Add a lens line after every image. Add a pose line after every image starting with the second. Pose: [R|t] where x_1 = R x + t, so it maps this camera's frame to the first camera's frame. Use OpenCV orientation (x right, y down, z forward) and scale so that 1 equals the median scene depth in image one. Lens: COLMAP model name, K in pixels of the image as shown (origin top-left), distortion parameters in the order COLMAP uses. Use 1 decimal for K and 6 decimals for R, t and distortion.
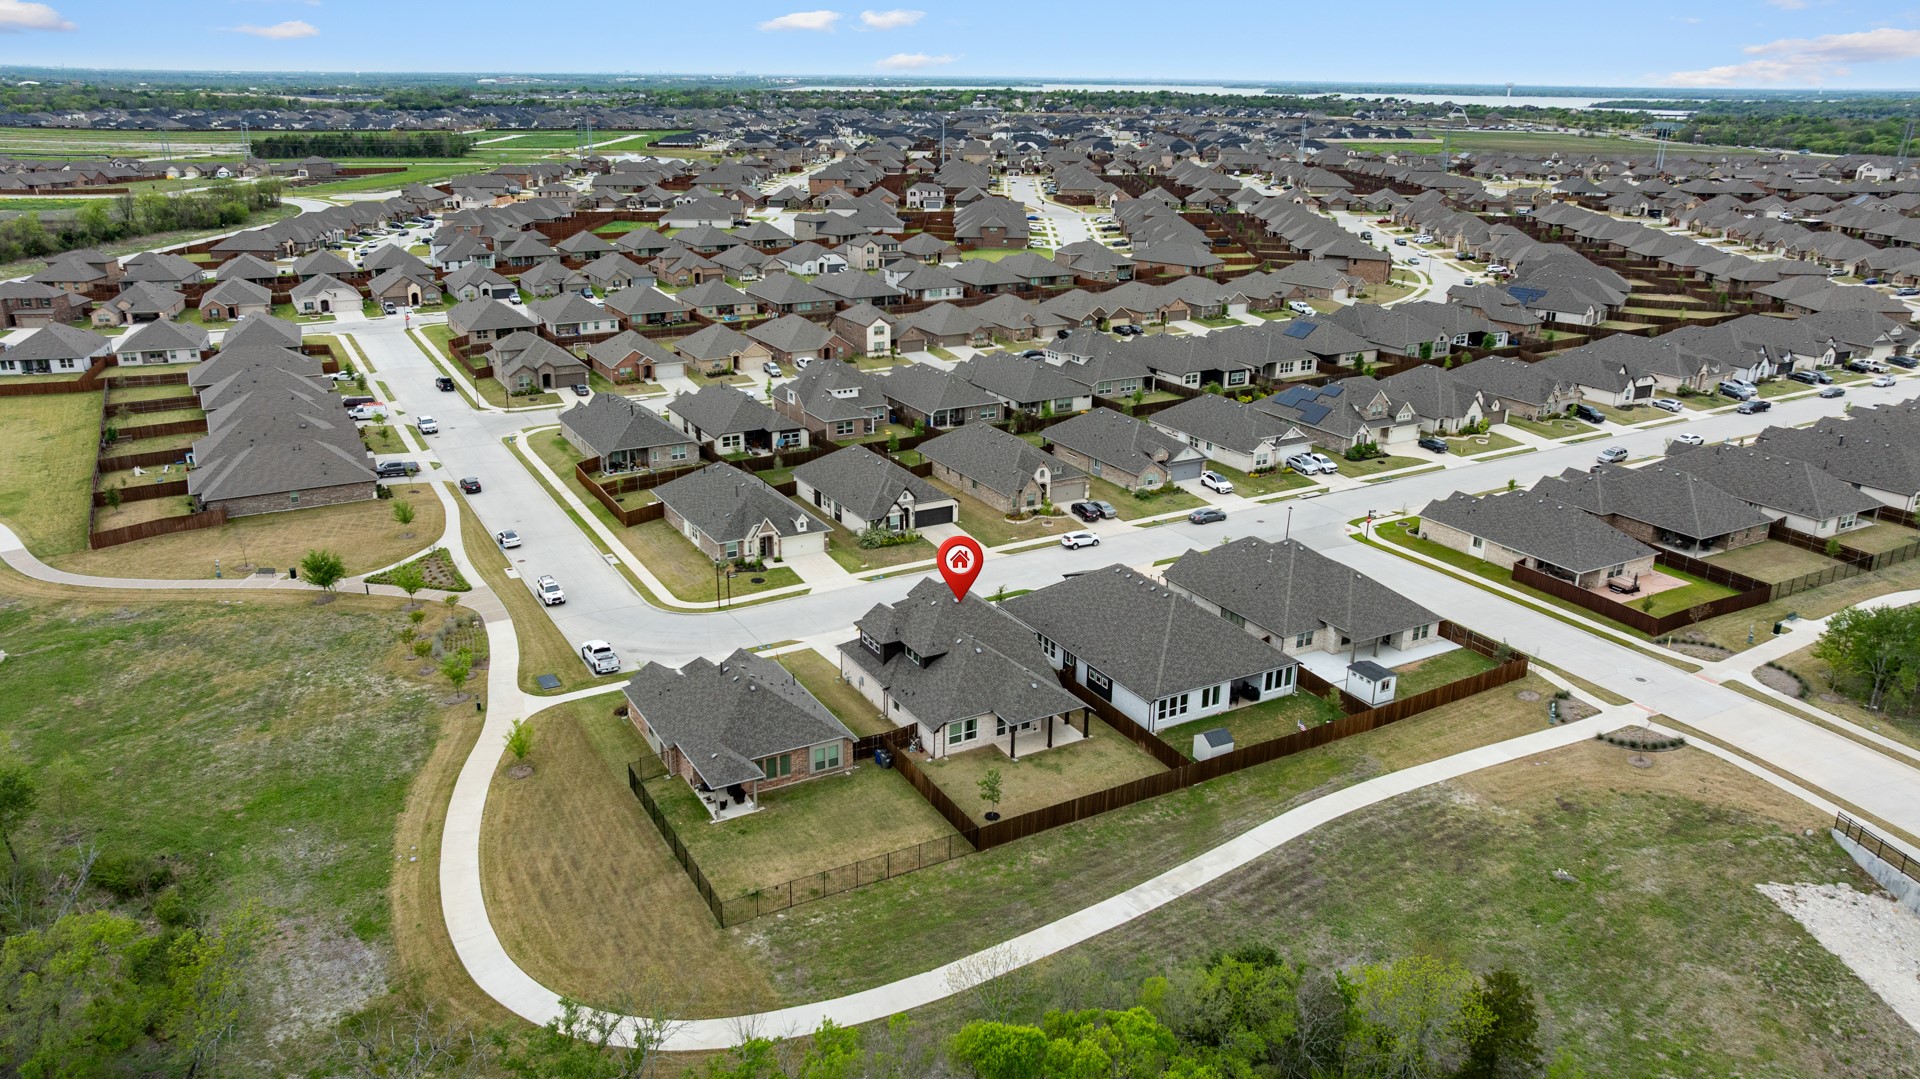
lens RADIAL K [[1345.5, 0, 960.0], [0, 1345.5, 539.5], [0, 0, 1]] dist [-0.022325, 0.004301]
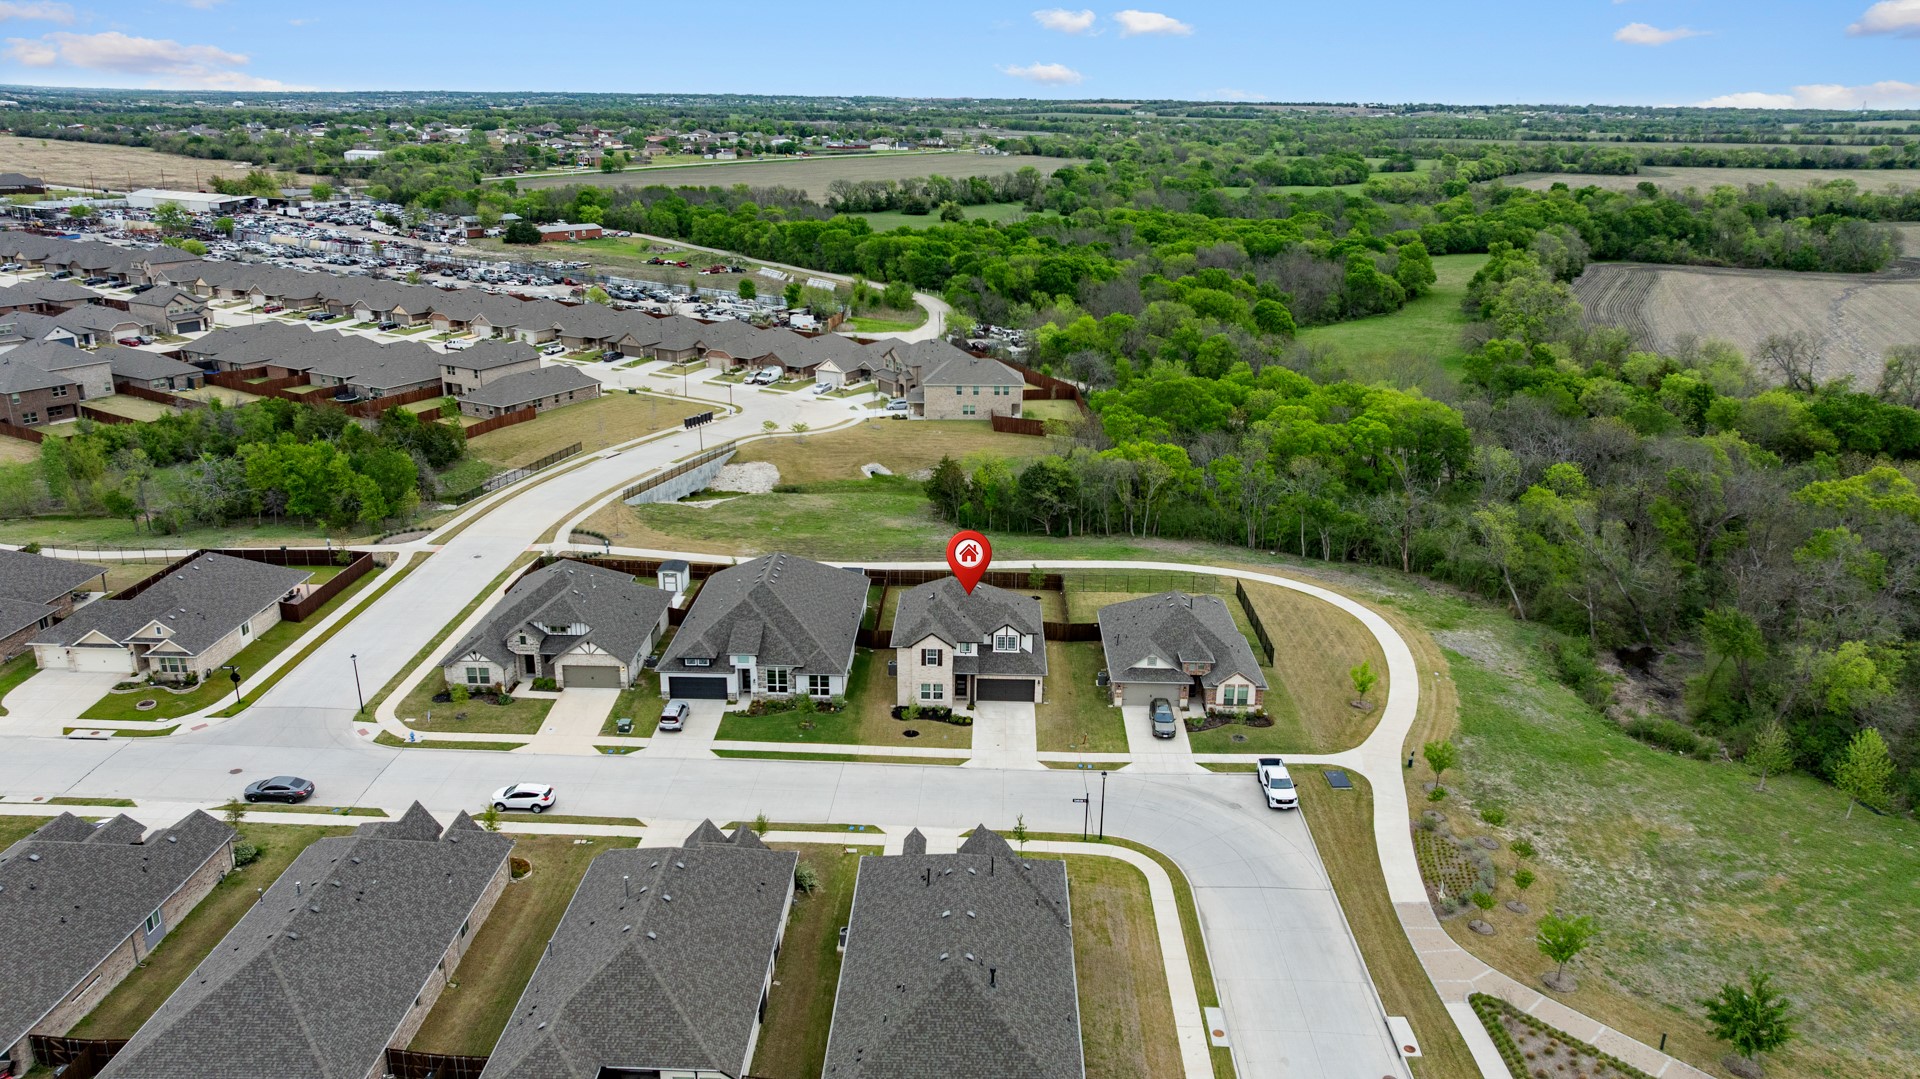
lens RADIAL K [[1345.5, 0, 960.0], [0, 1345.5, 539.5], [0, 0, 1]] dist [-0.022325, 0.004301]
pose [[-0.857080, -0.182206, 0.481887, -0.404015], [0.147517, 0.809408, 0.568416, -0.465147], [-0.493612, 0.558265, -0.666849, 1.337174]]
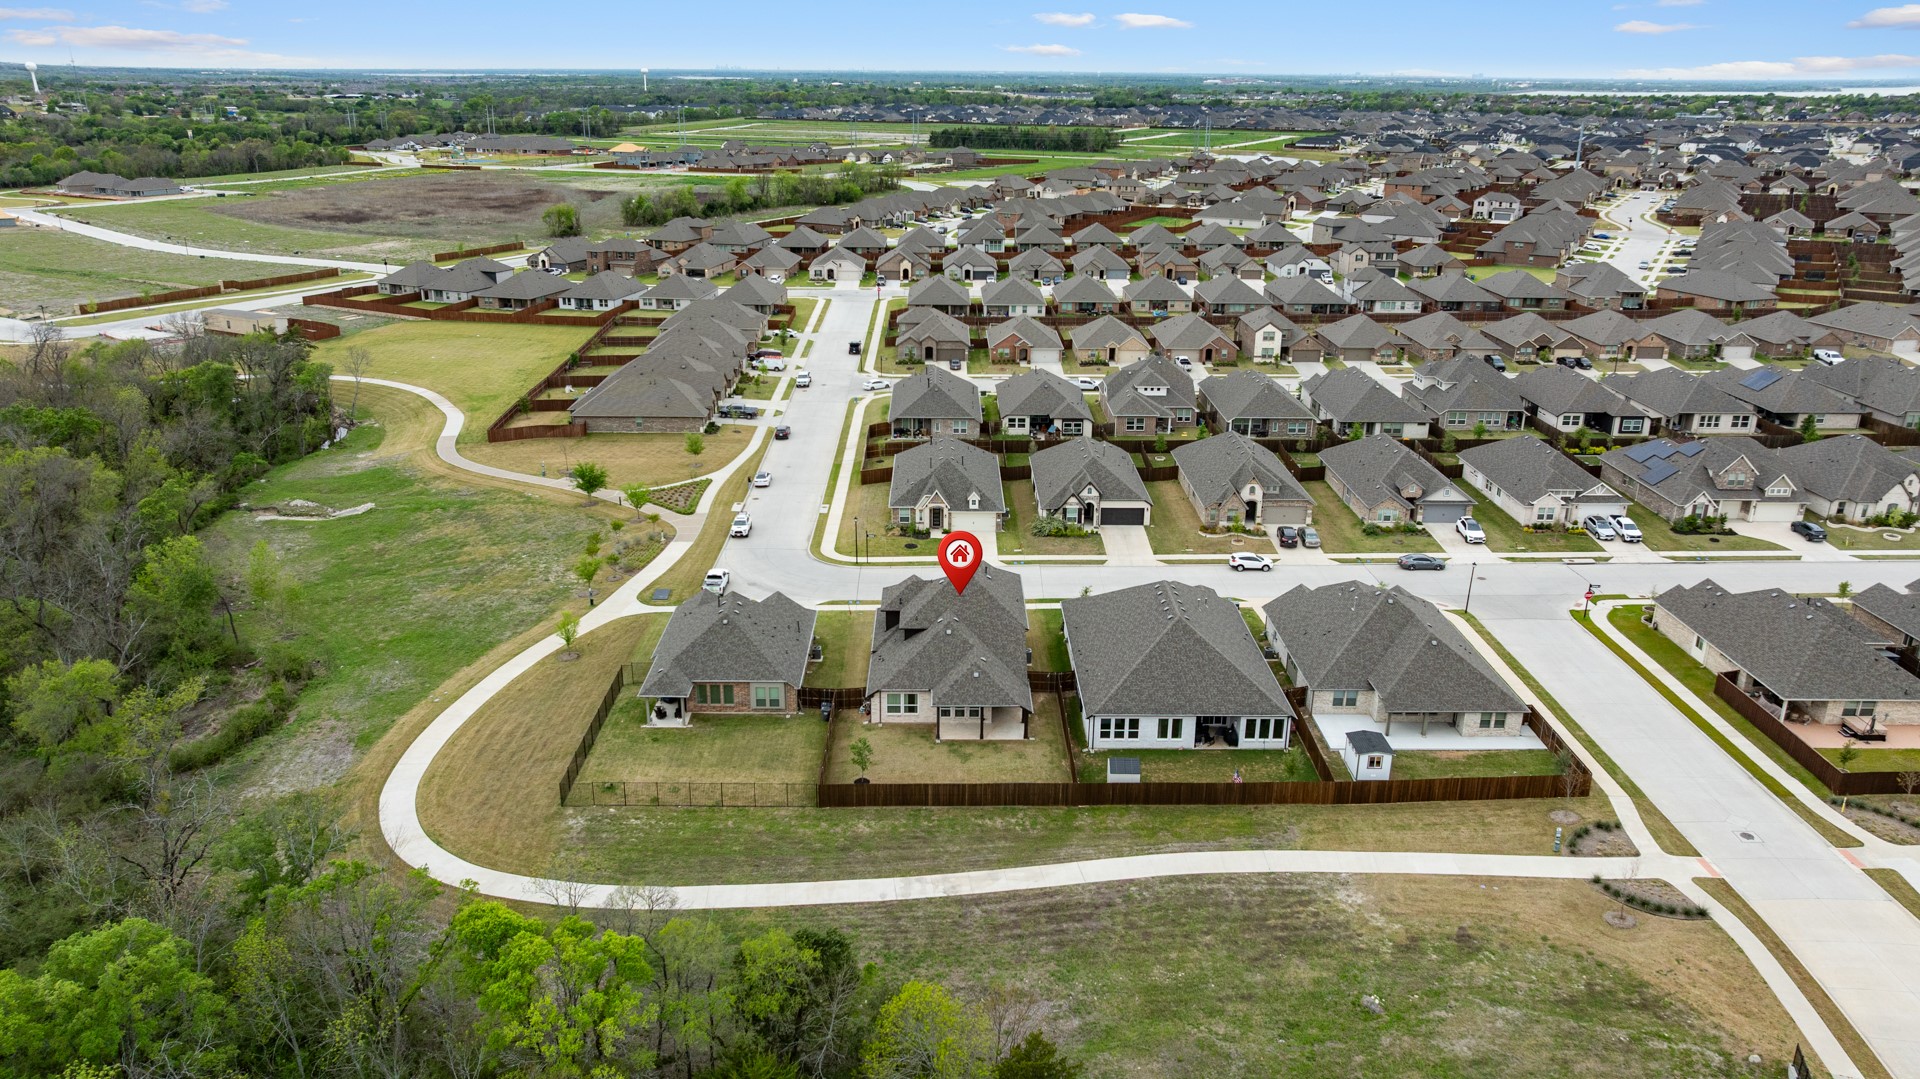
lens RADIAL K [[1345.5, 0, 960.0], [0, 1345.5, 539.5], [0, 0, 1]] dist [-0.022325, 0.004301]
pose [[0.875149, 0.155983, -0.458021, 0.362638], [-0.156530, 0.986978, 0.037040, -0.019747], [0.457834, 0.039279, 0.888170, 0.071050]]
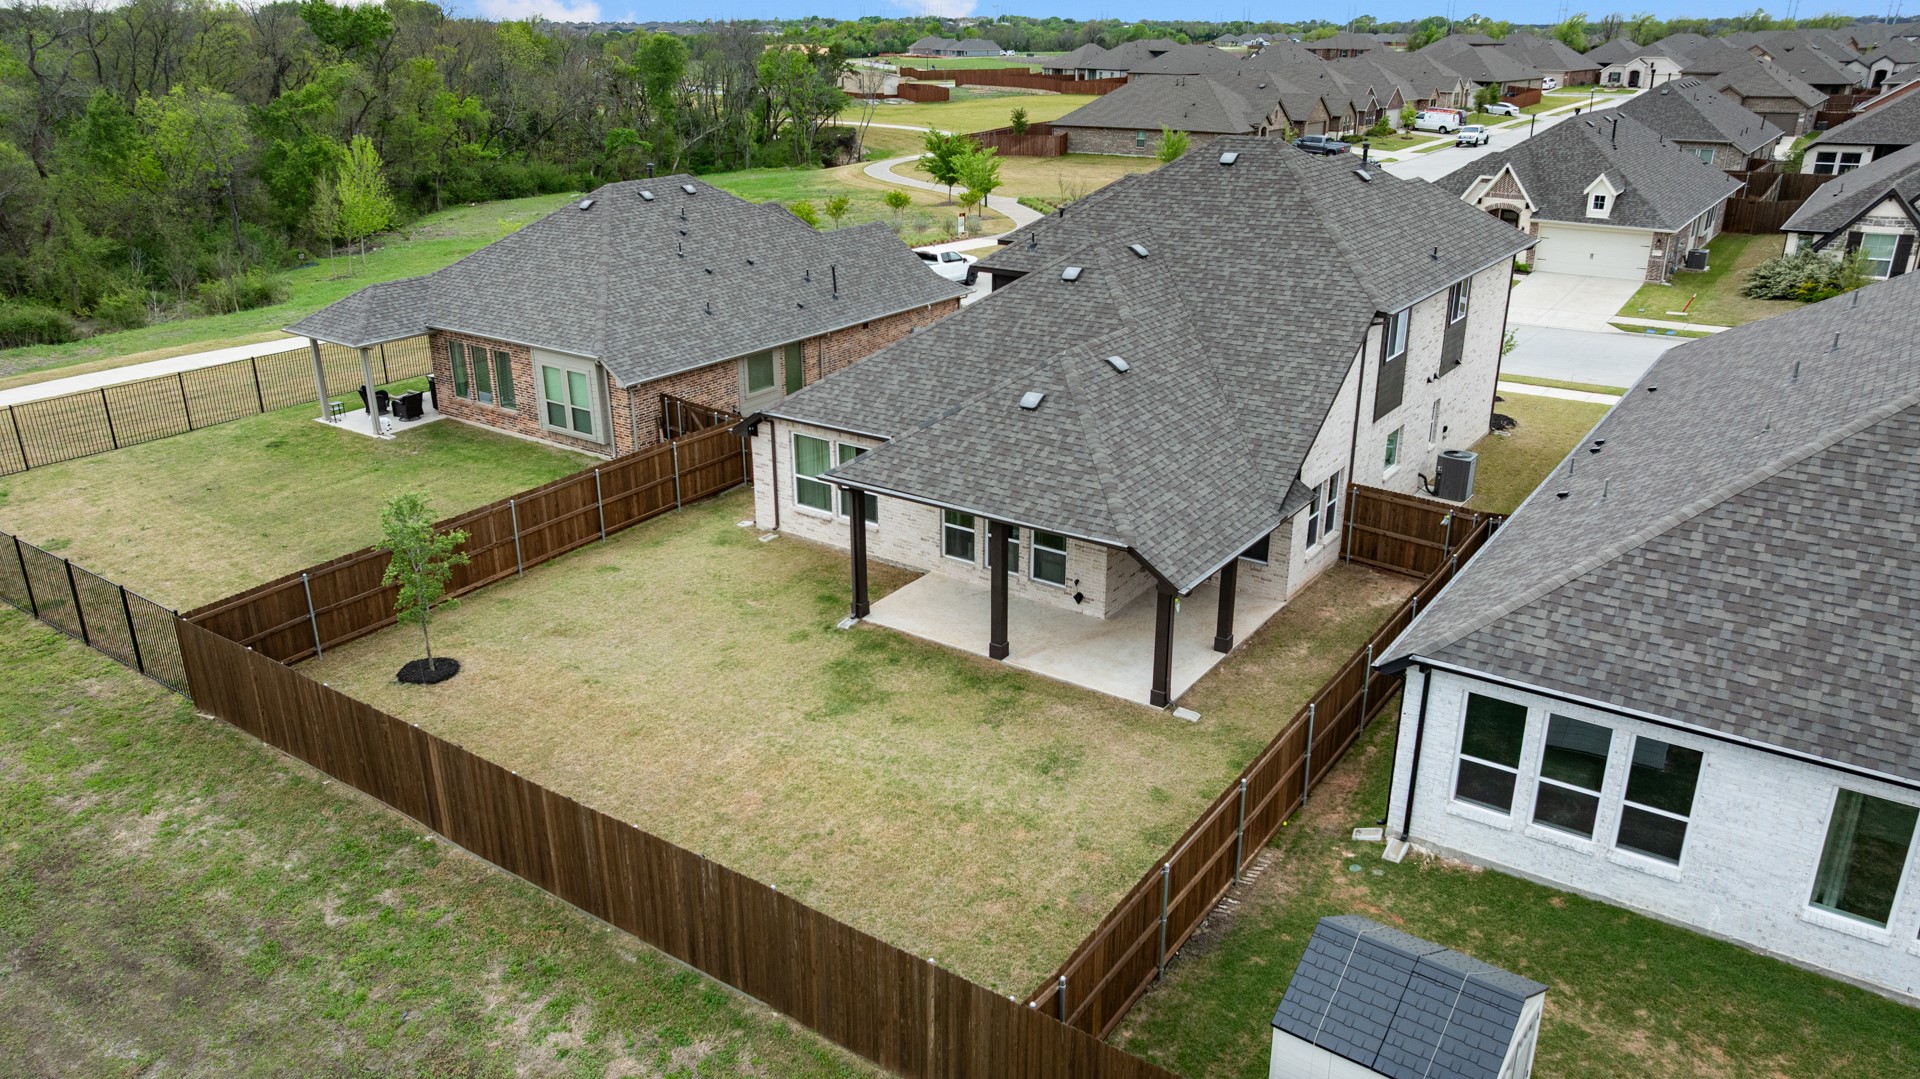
lens RADIAL K [[1345.5, 0, 960.0], [0, 1345.5, 539.5], [0, 0, 1]] dist [-0.022325, 0.004301]
pose [[0.424937, 0.311433, -0.849964, 0.197186], [-0.286143, 0.937023, 0.200275, 0.064717], [0.858807, 0.158107, 0.487290, 0.645712]]
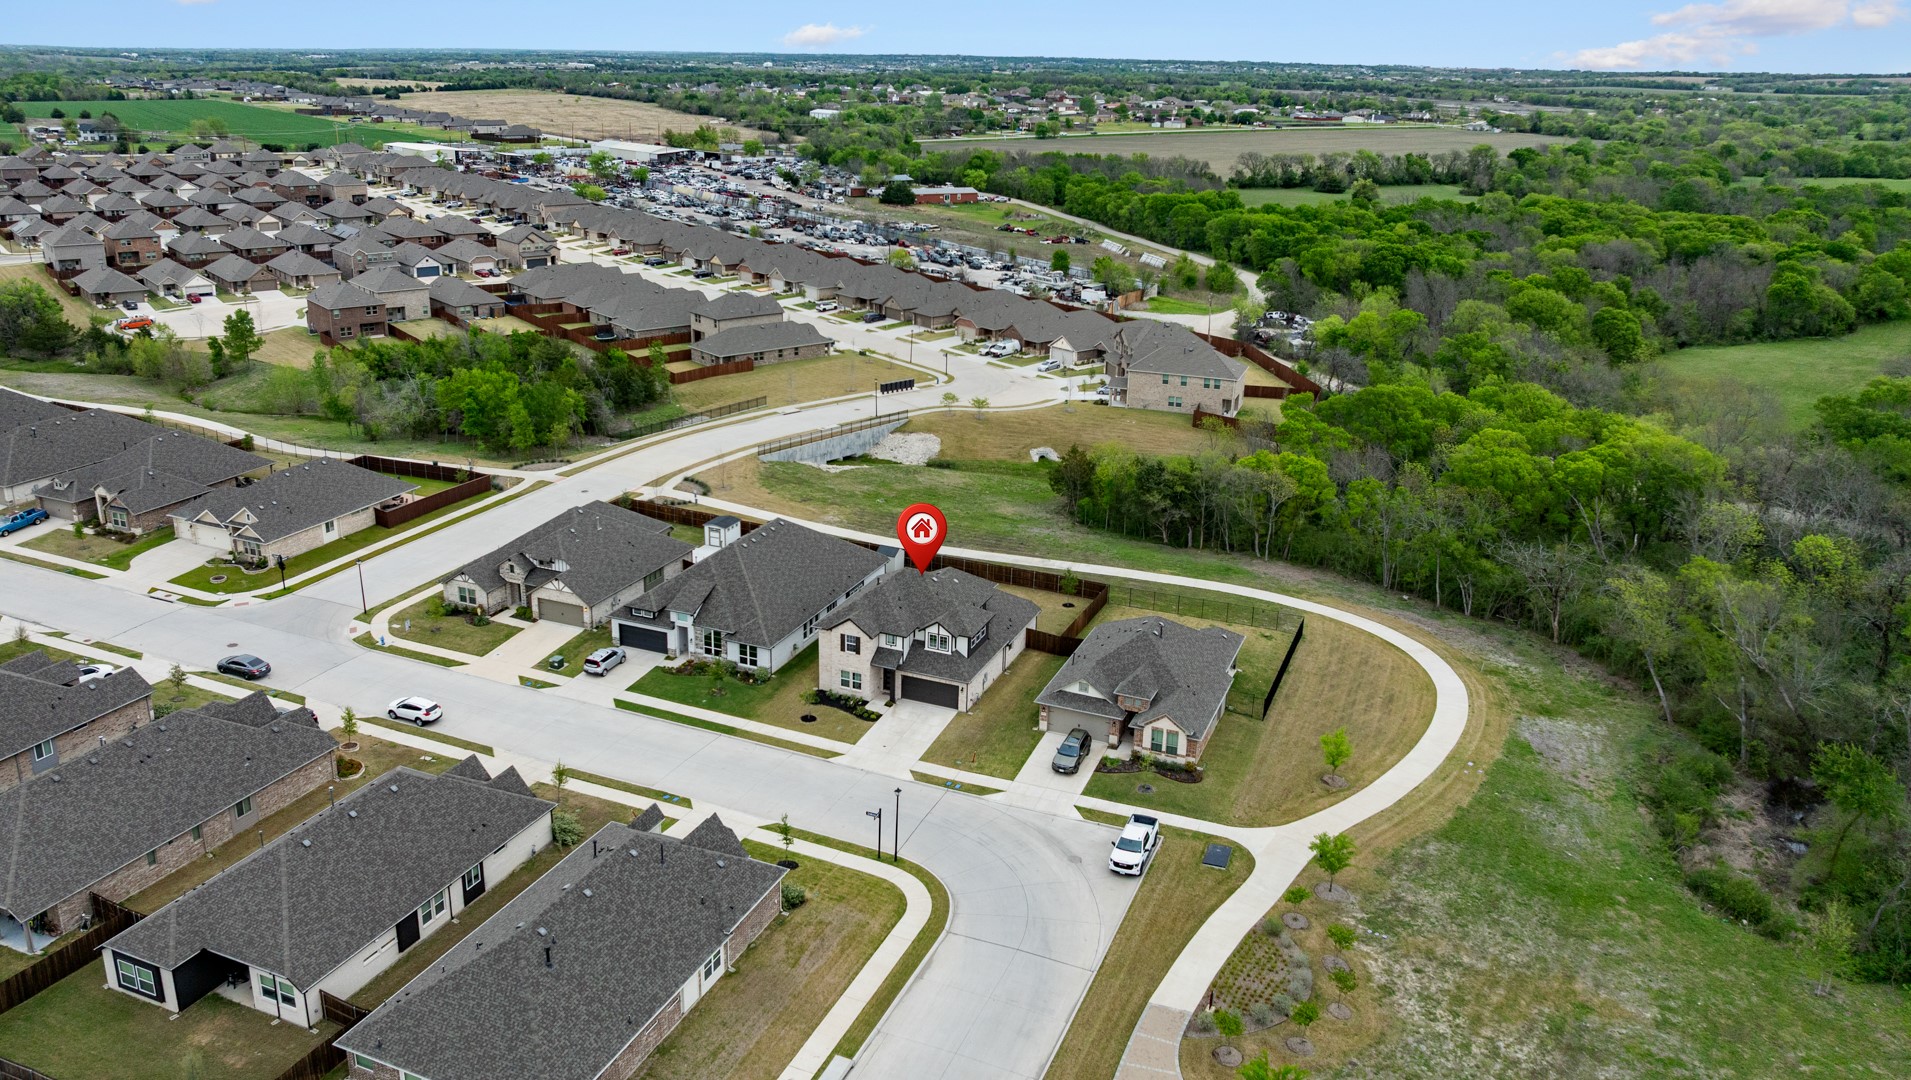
lens RADIAL K [[1399.2, 0, 909.1], [0, 1399.2, 536.5], [0, 0, 1]] dist [-0.019088, 0.000199]
pose [[-0.597143, -0.282098, 0.750893, -0.611205], [0.239944, 0.830436, 0.502794, -0.396640], [-0.765406, 0.480413, -0.428202, 1.136771]]
